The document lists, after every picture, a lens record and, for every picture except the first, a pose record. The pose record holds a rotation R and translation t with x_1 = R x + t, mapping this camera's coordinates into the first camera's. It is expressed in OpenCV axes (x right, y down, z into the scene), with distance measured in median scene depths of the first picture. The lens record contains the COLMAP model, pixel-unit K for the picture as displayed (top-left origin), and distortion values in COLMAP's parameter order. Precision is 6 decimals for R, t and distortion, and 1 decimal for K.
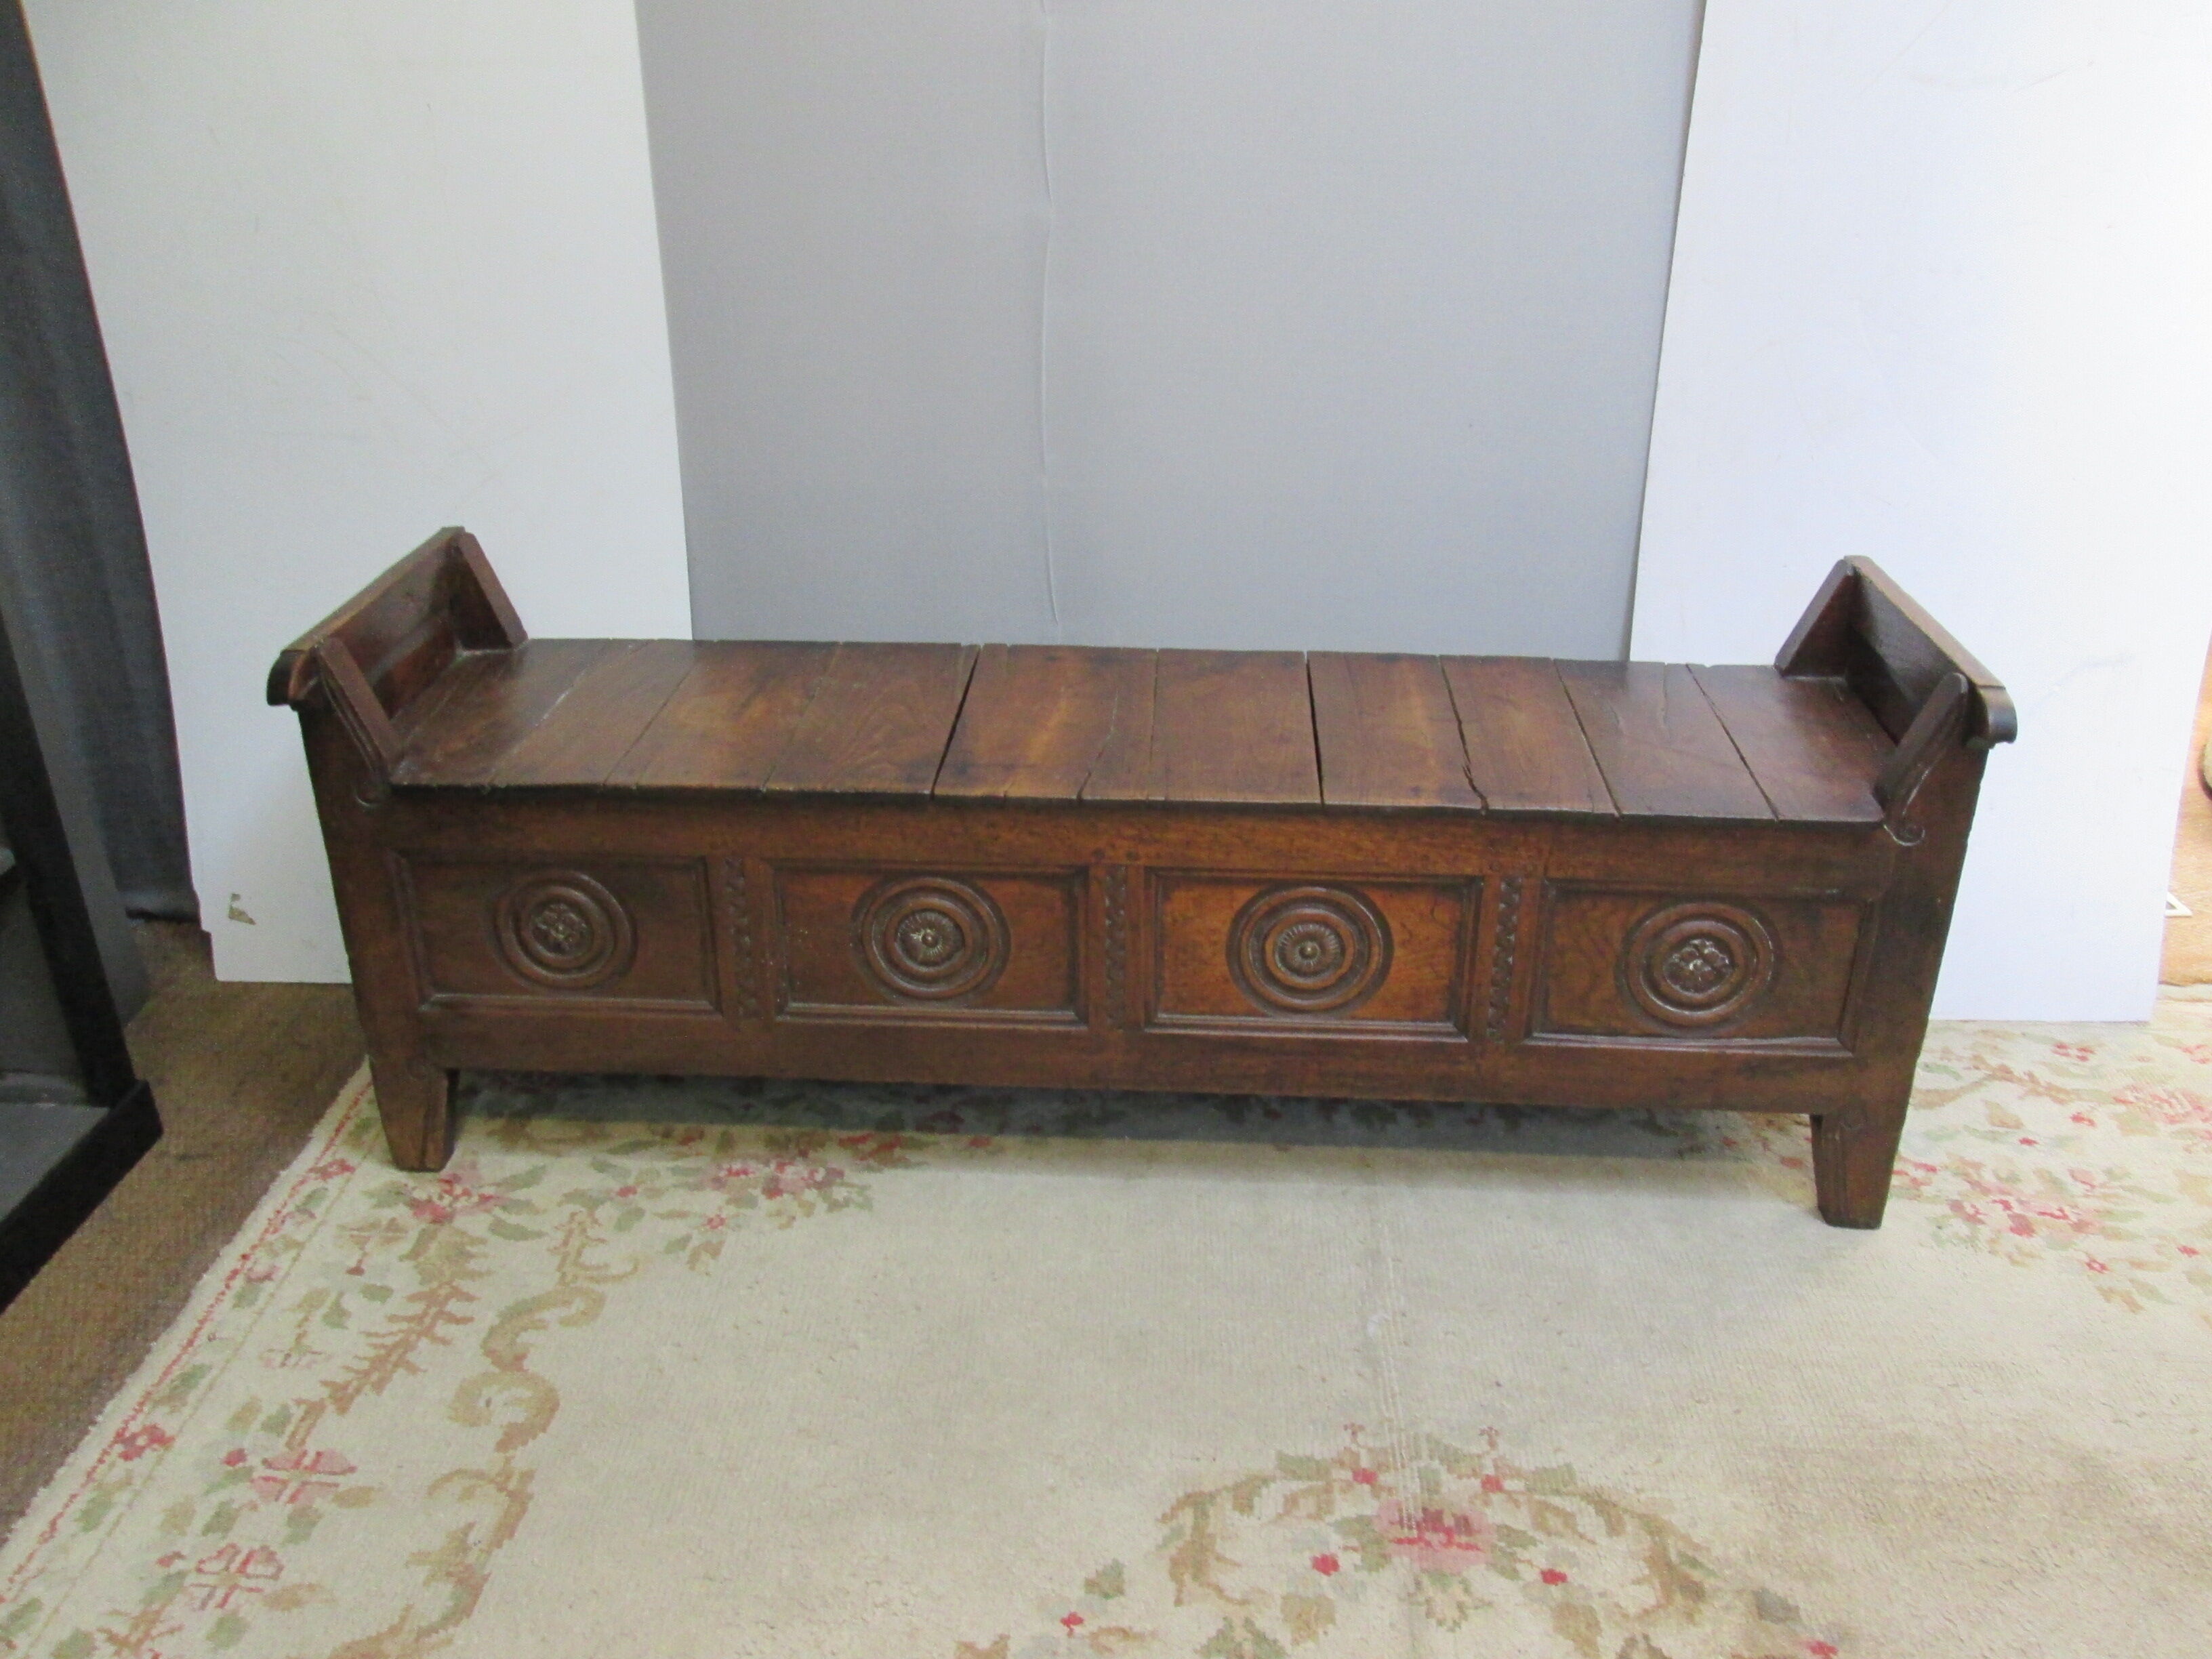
lens RADIAL K [[1870.4, 0, 1092.1], [0, 1870.4, 739.9], [0, 0, 1]] dist [-0.028182, -0.011255]
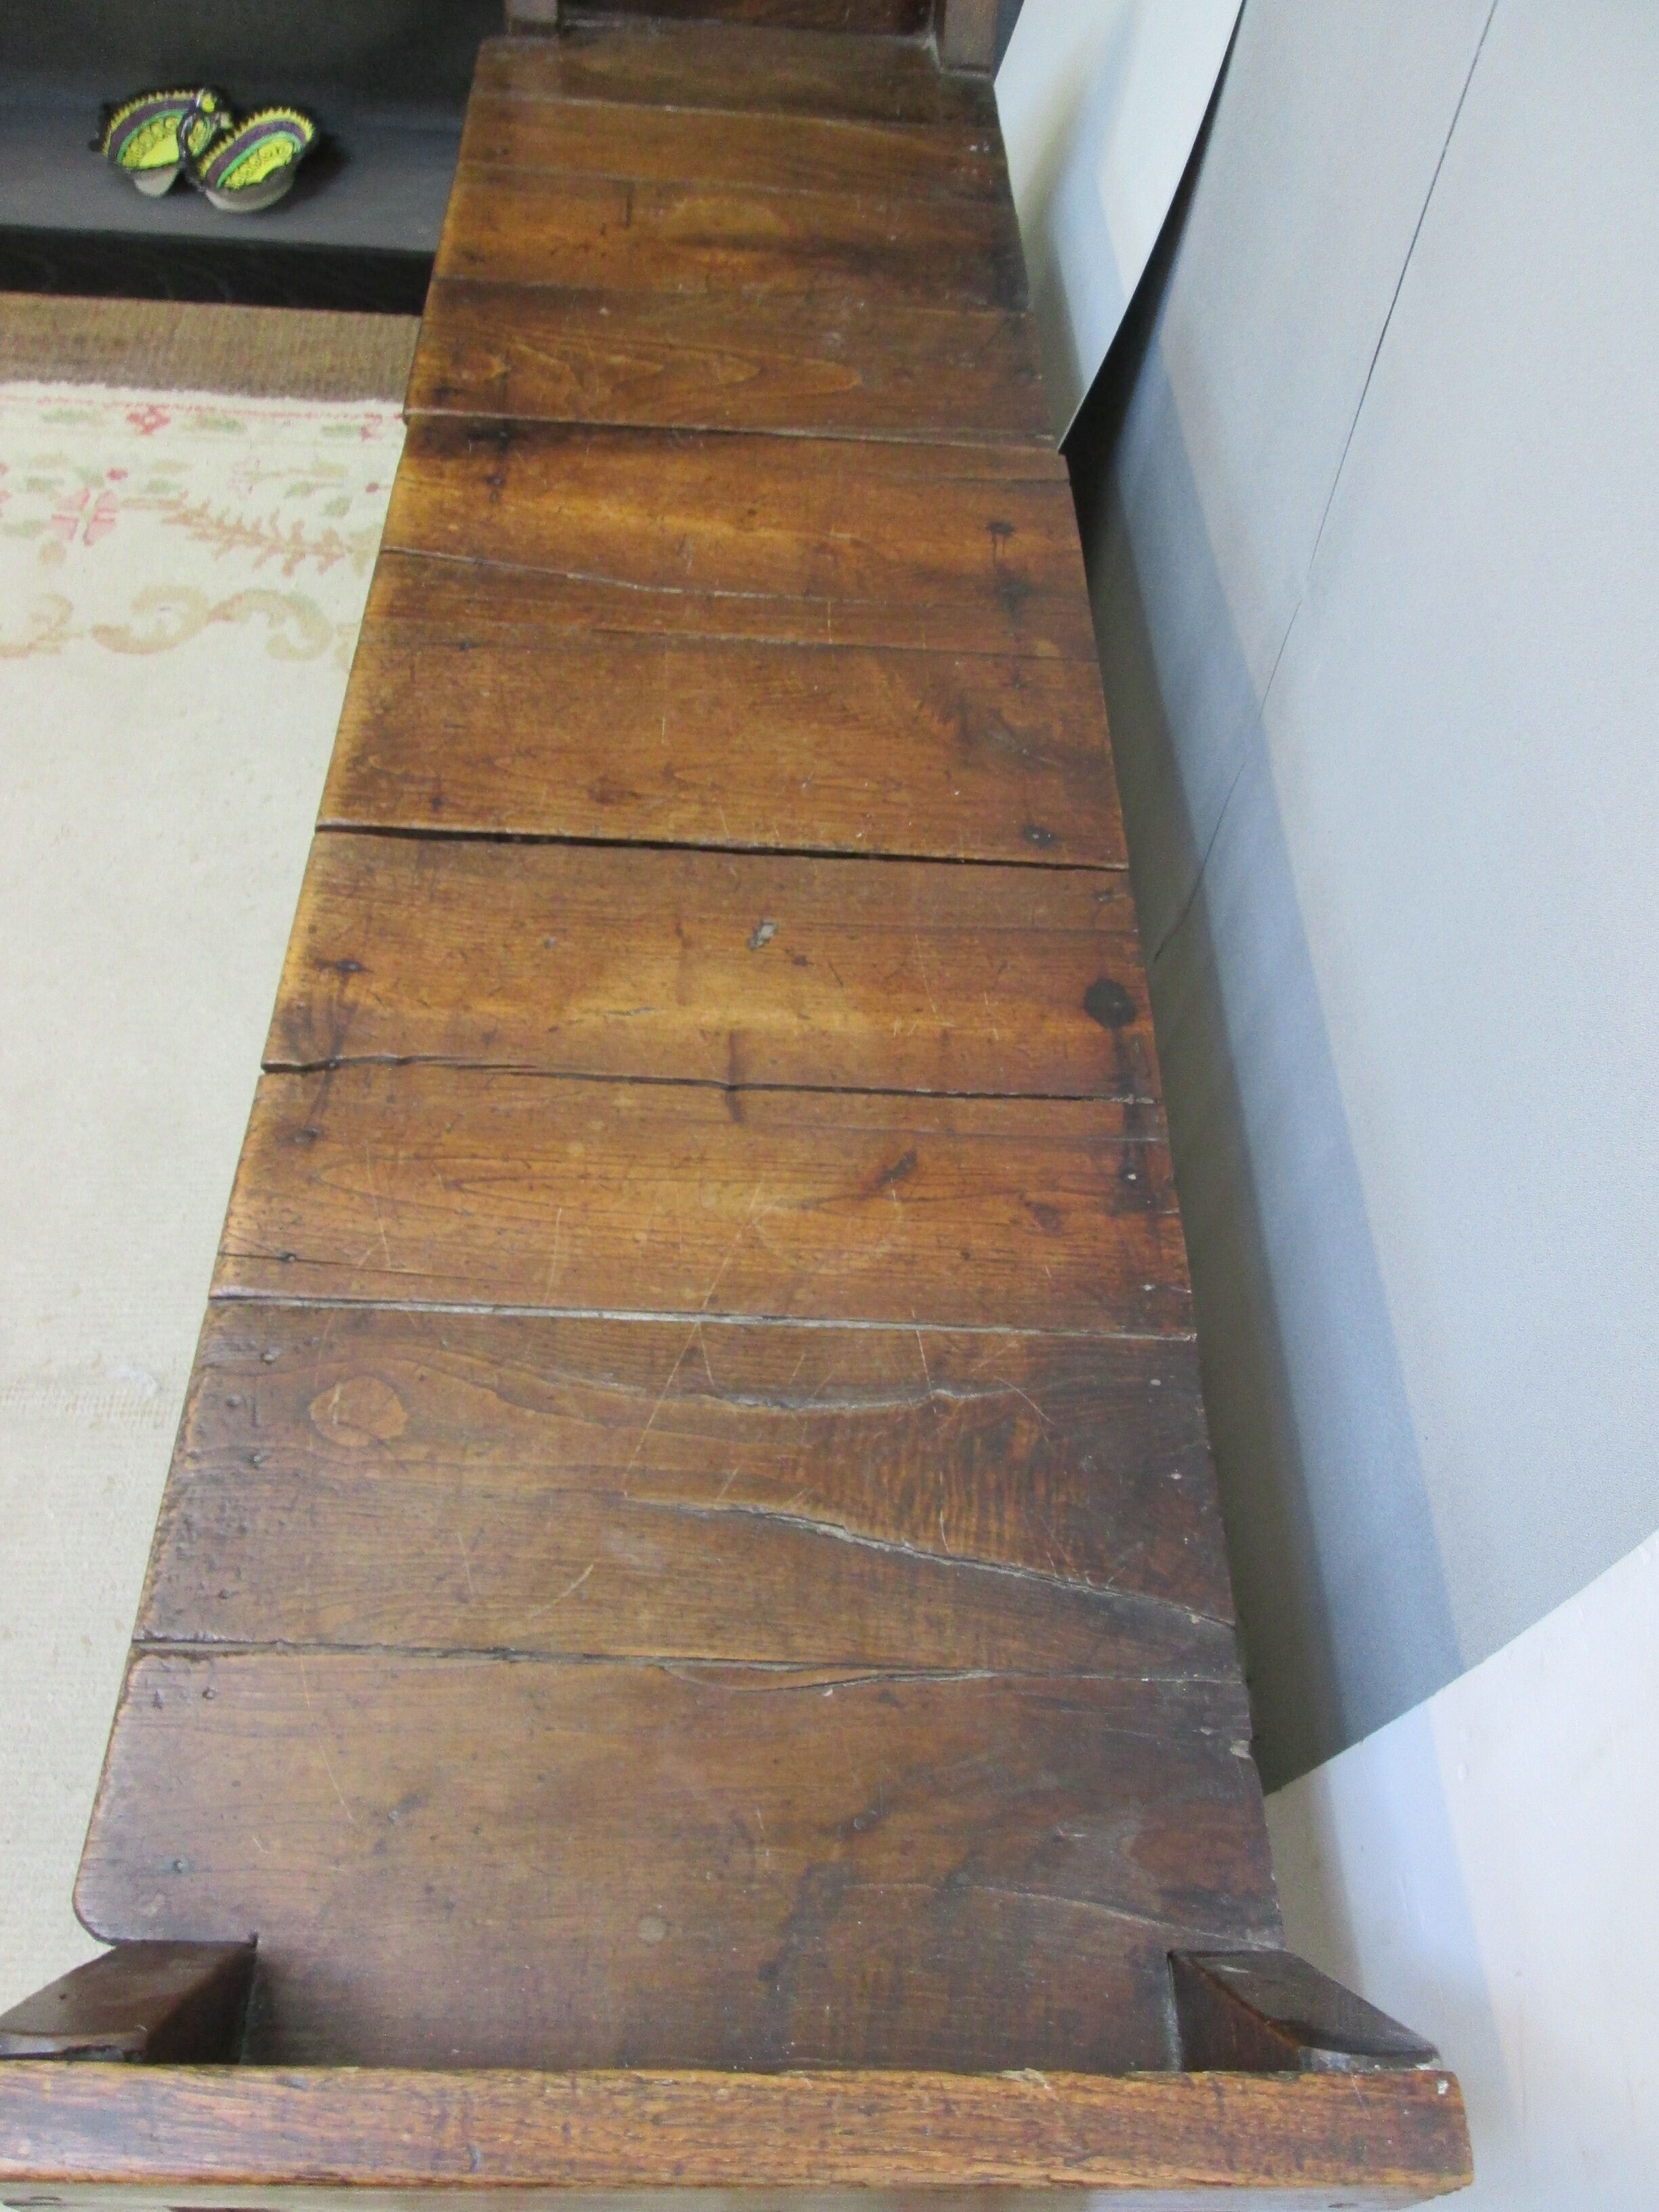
lens RADIAL K [[1870.4, 0, 872.2], [0, 1870.4, 1054.6], [0, 0, 1]] dist [-0.028182, -0.011255]
pose [[0.108900, 0.792481, -0.600096, 0.489900], [-0.488113, 0.568526, 0.662212, -0.345309], [0.865960, 0.220800, 0.448733, 0.876863]]
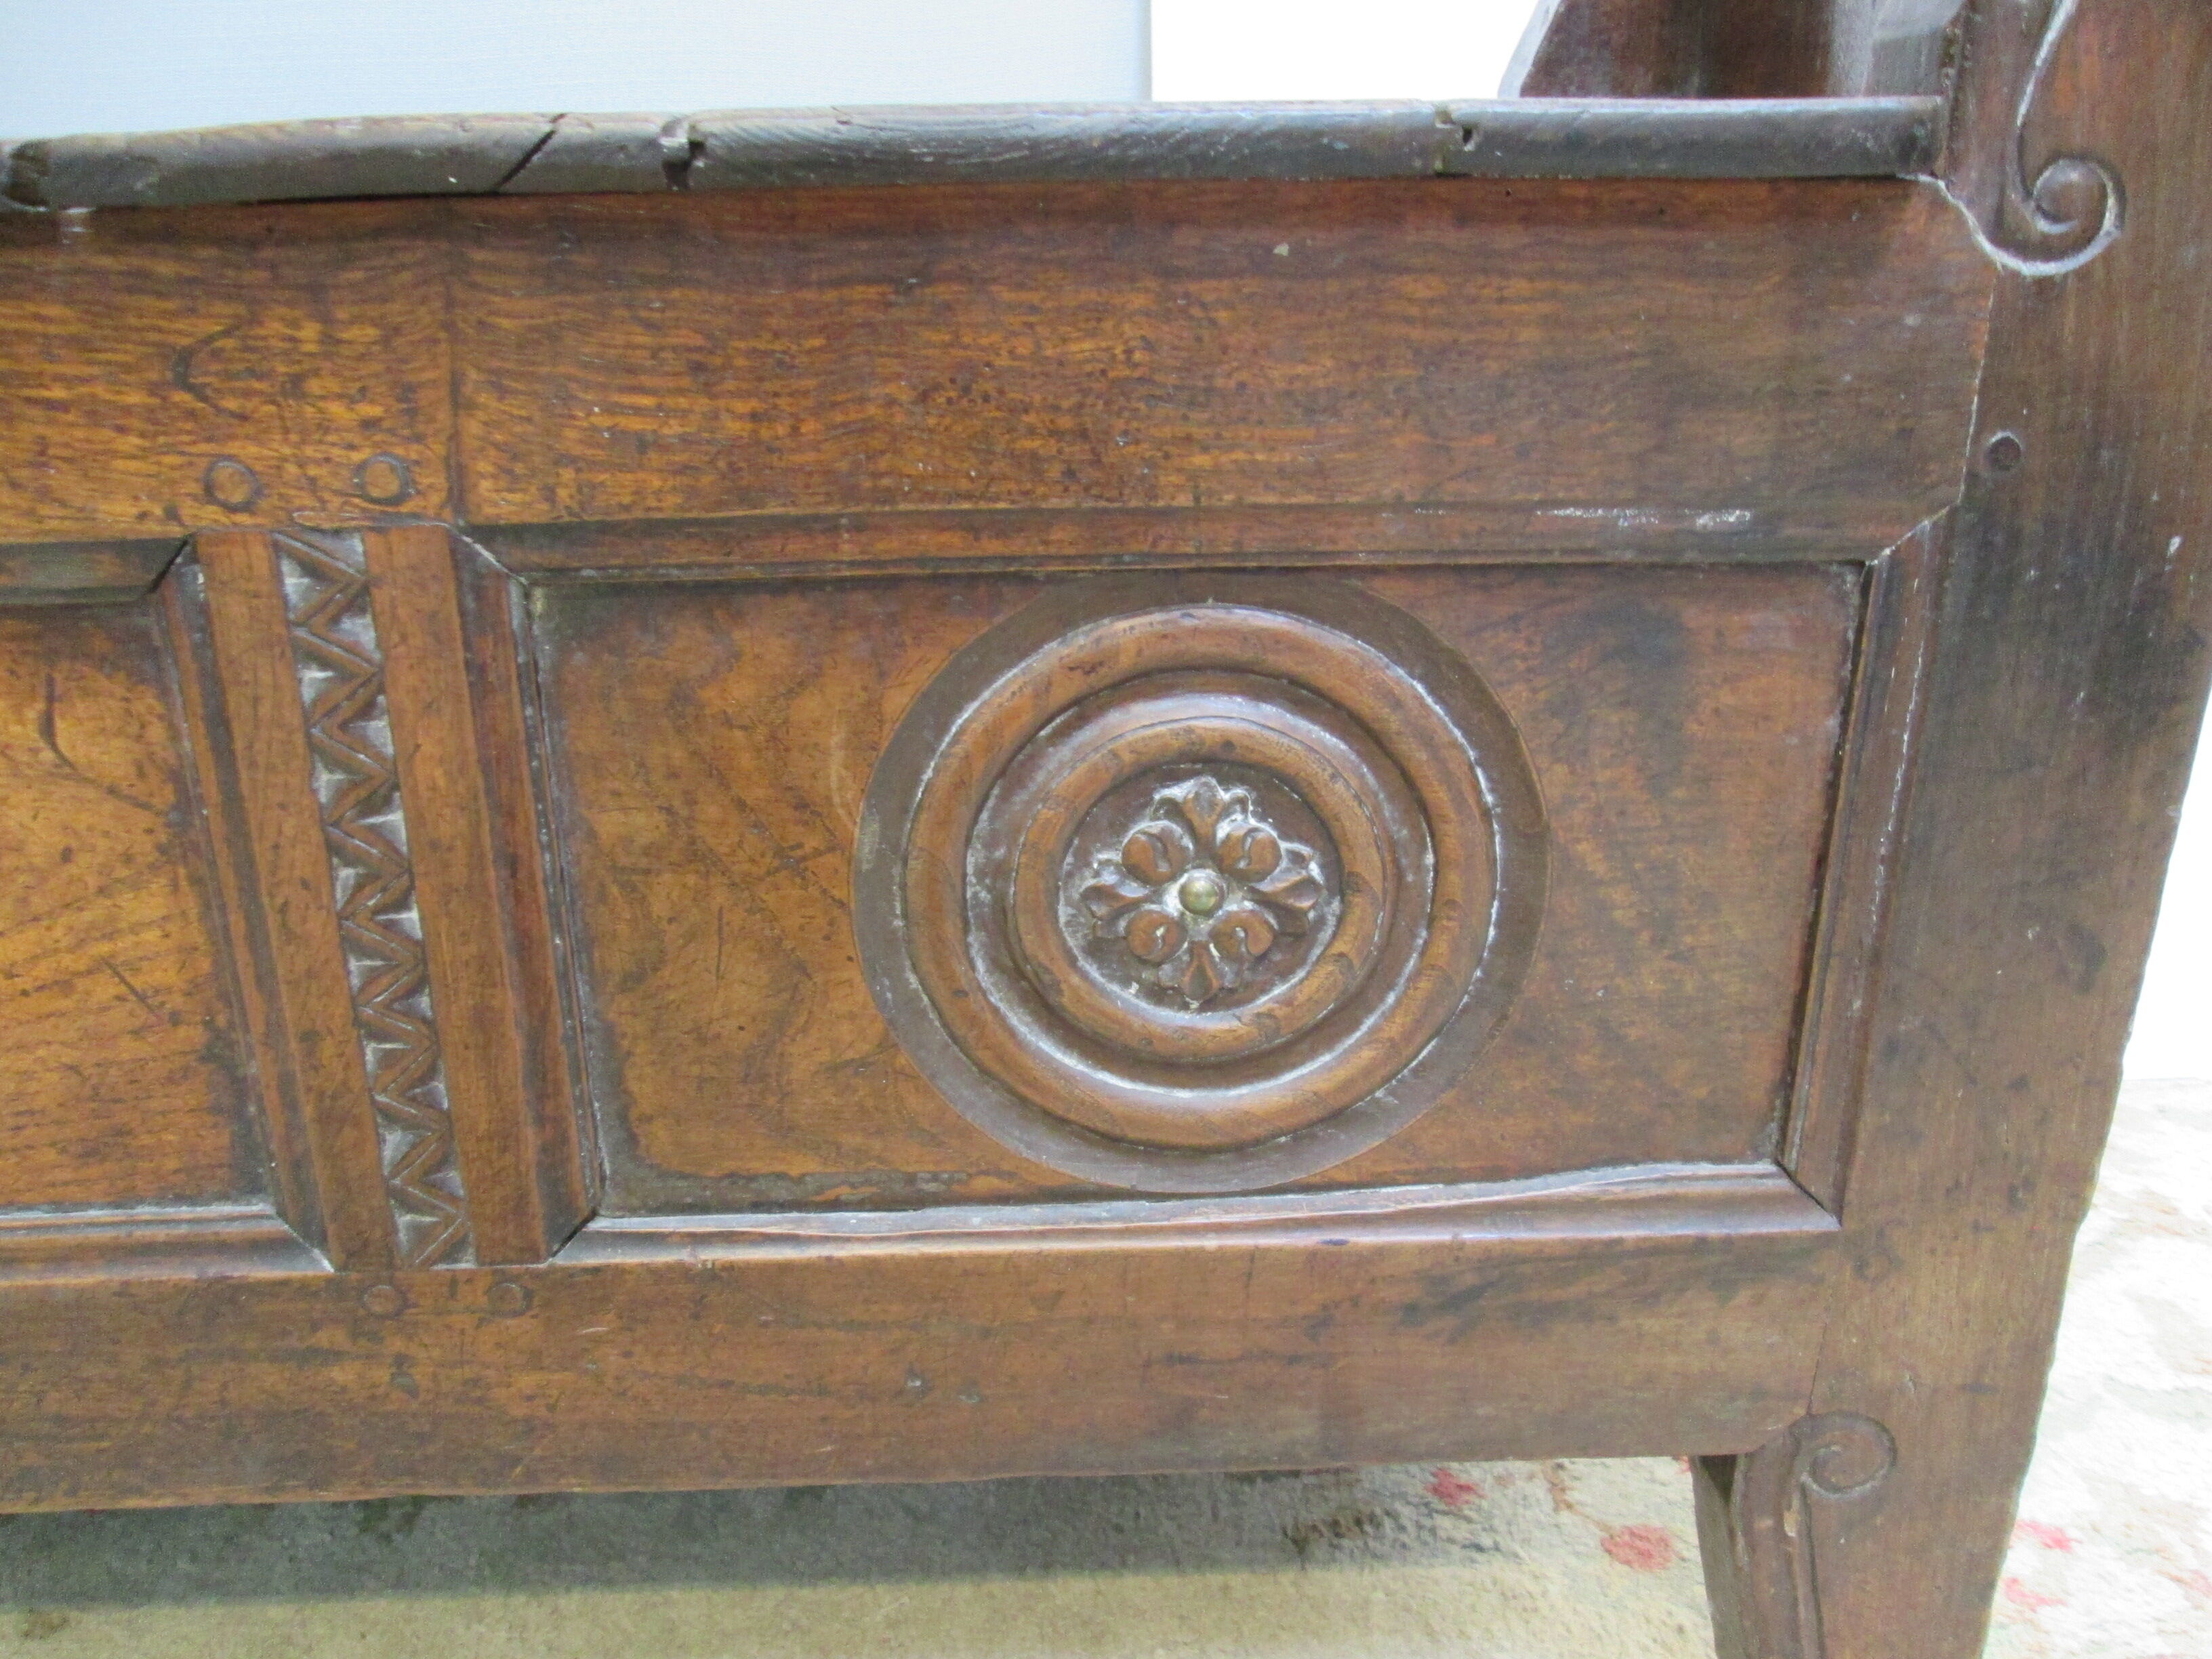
lens RADIAL K [[1870.4, 0, 1111.1], [0, 1870.4, 845.8], [0, 0, 1]] dist [-0.028182, -0.011255]
pose [[0.994086, -0.054370, 0.094007, 0.289013], [0.056781, 0.998118, -0.023162, 0.118399], [-0.092571, 0.028363, 0.995302, 0.754185]]
